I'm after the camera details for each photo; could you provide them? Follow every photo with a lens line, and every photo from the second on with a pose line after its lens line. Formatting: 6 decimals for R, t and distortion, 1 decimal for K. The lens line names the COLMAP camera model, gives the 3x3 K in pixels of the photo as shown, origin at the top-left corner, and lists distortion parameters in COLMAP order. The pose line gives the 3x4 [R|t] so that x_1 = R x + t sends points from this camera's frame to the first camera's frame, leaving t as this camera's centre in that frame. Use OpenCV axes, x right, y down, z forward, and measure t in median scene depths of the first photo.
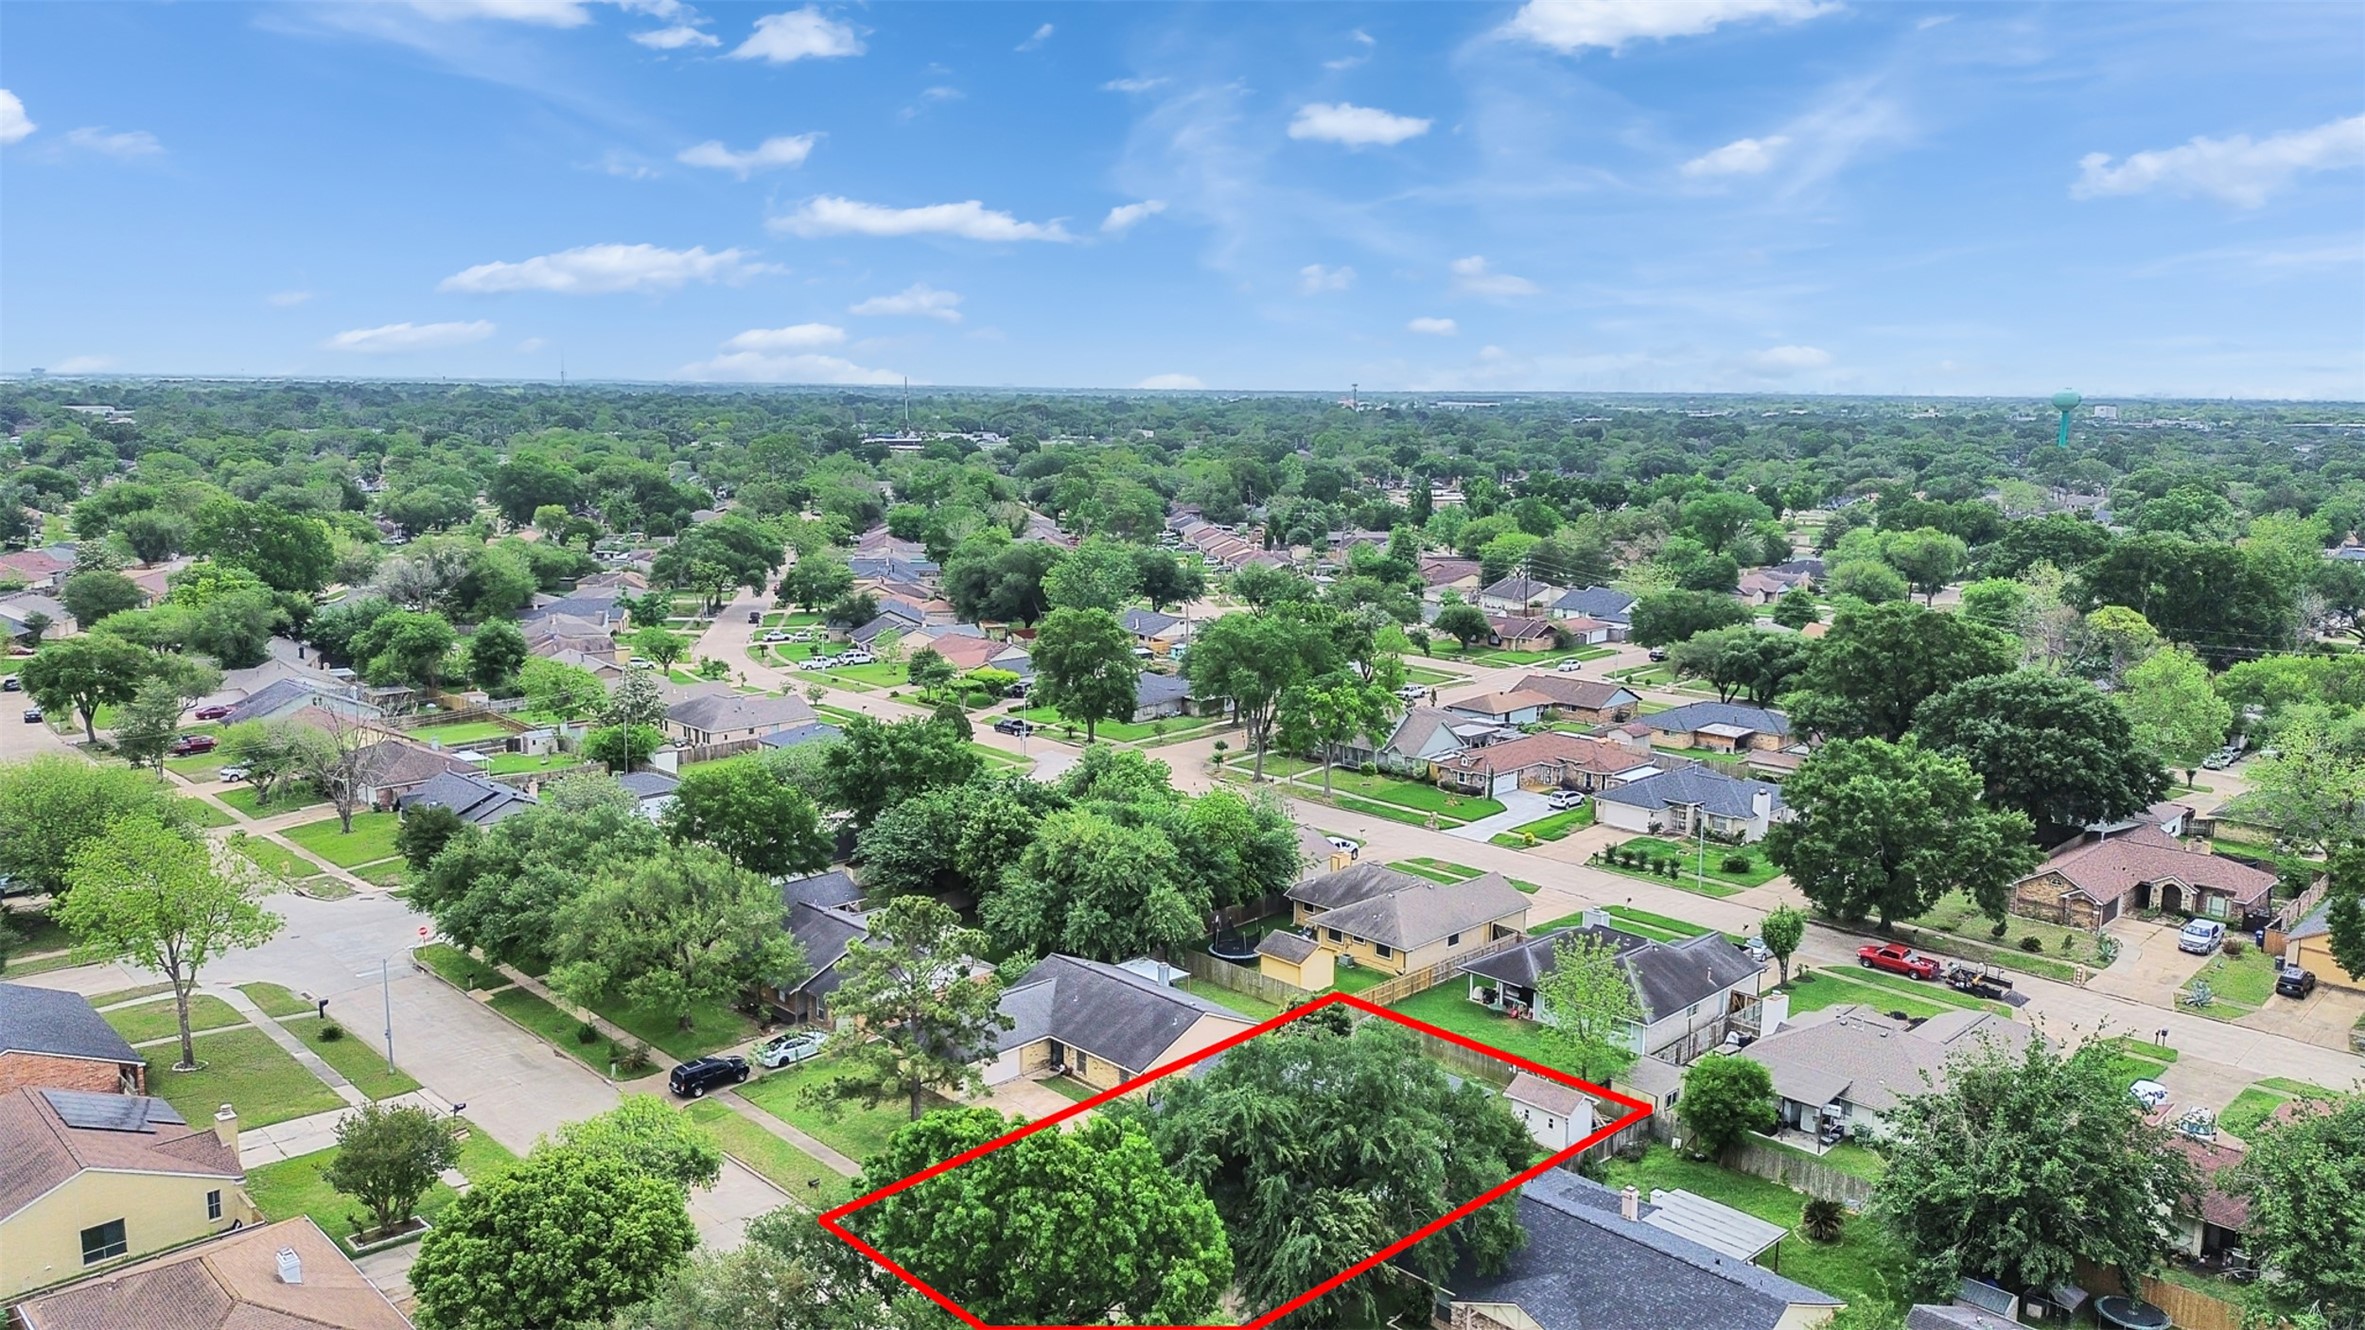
lens RADIAL K [[1670.5, 0, 1182.5], [0, 1670.5, 665.0], [0, 0, 1]] dist [0.061947, -0.072182]
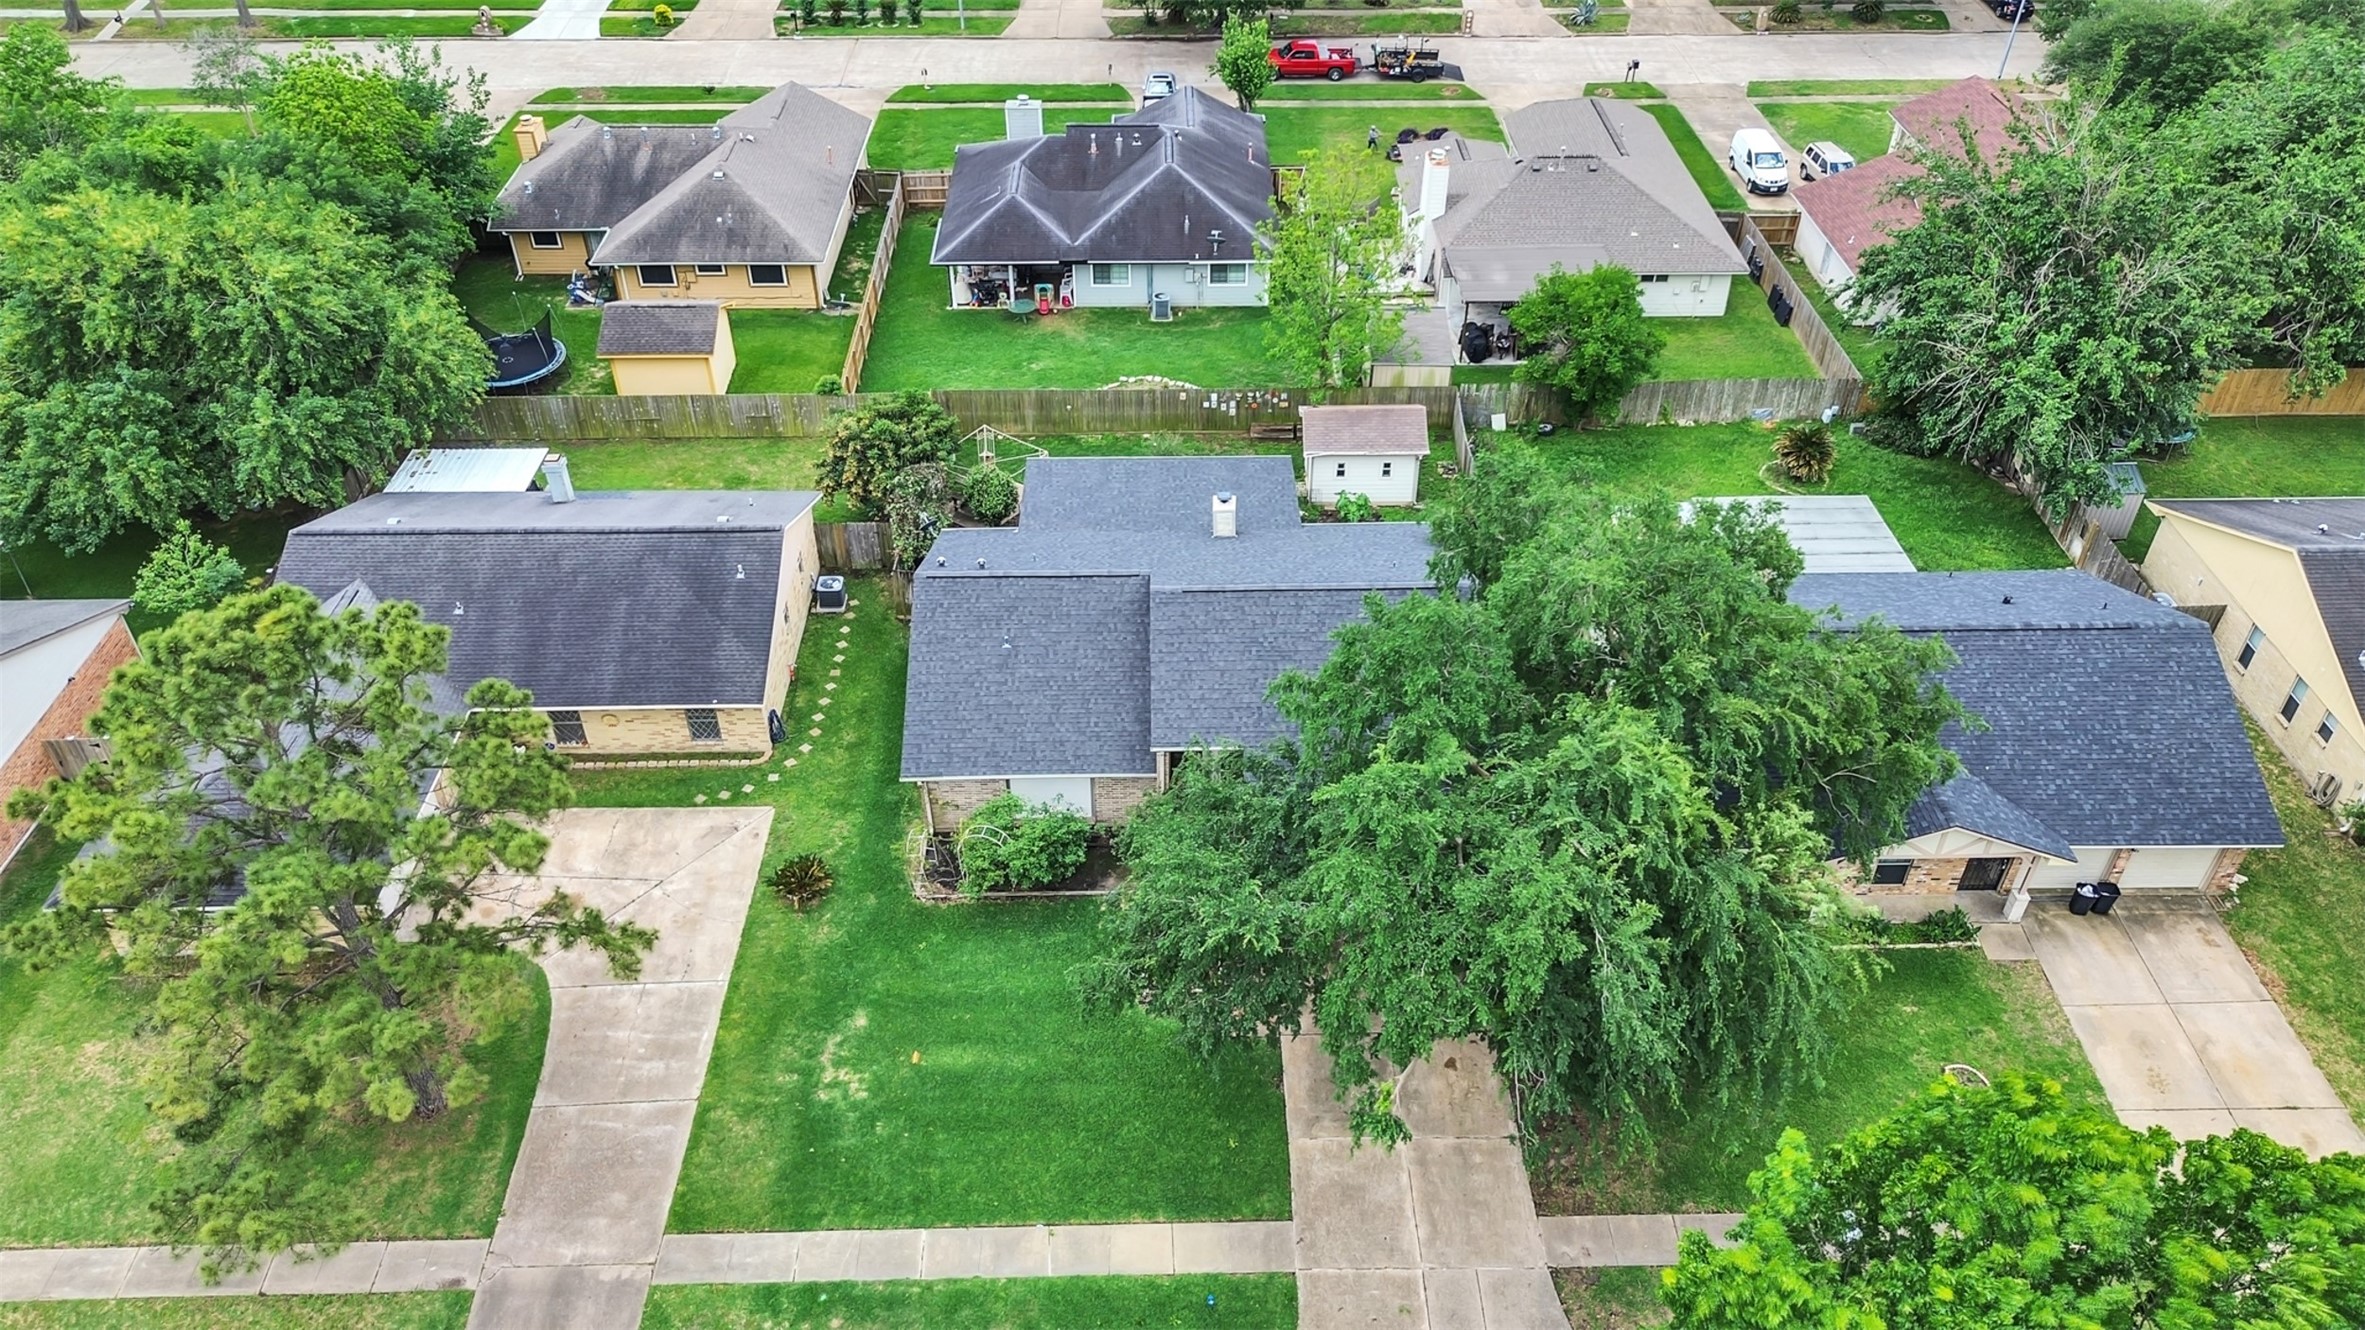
lens RADIAL K [[1665.8, 0, 1188.0], [0, 1665.8, 652.0], [0, 0, 1]] dist [0.073492, -0.077794]
pose [[0.690634, -0.459940, 0.558104, -0.174639], [0.127094, 0.836888, 0.532415, -0.015725], [-0.711949, -0.296773, 0.636439, 0.485336]]
